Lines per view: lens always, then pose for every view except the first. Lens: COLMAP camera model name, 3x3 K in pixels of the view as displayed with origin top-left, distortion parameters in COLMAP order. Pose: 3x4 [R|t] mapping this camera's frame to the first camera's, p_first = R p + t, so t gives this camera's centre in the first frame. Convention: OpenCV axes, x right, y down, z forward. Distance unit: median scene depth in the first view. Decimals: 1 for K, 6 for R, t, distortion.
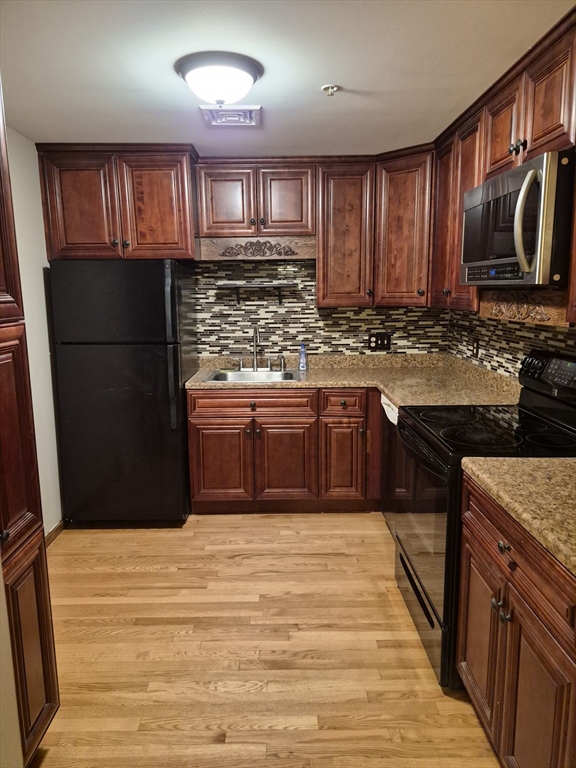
lens RADIAL K [[538.2, 0, 288.0], [0, 538.2, 384.0], [0, 0, 1]] dist [0.111864, -0.156129]
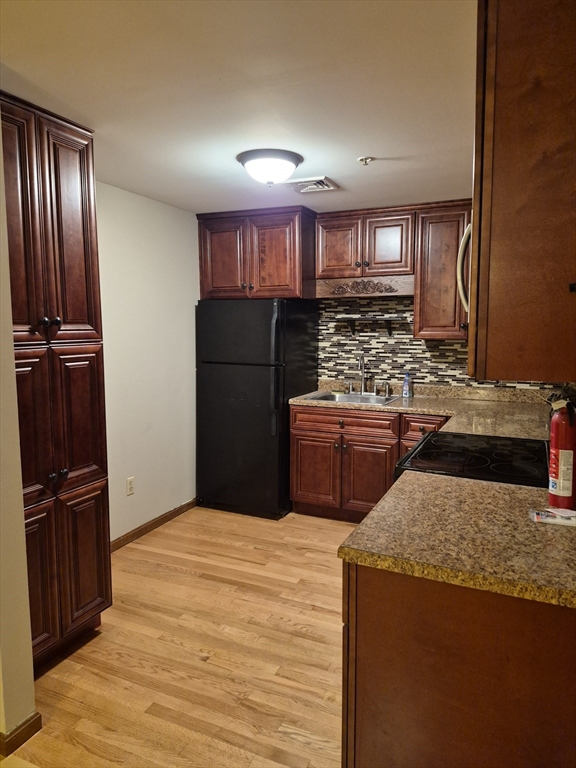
lens RADIAL K [[538.2, 0, 288.0], [0, 538.2, 384.0], [0, 0, 1]] dist [0.111864, -0.156129]
pose [[0.904224, 0.059423, -0.422903, 0.295221], [-0.082578, 0.995911, -0.036625, 0.007809], [0.418998, 0.068039, 0.905434, -0.081747]]
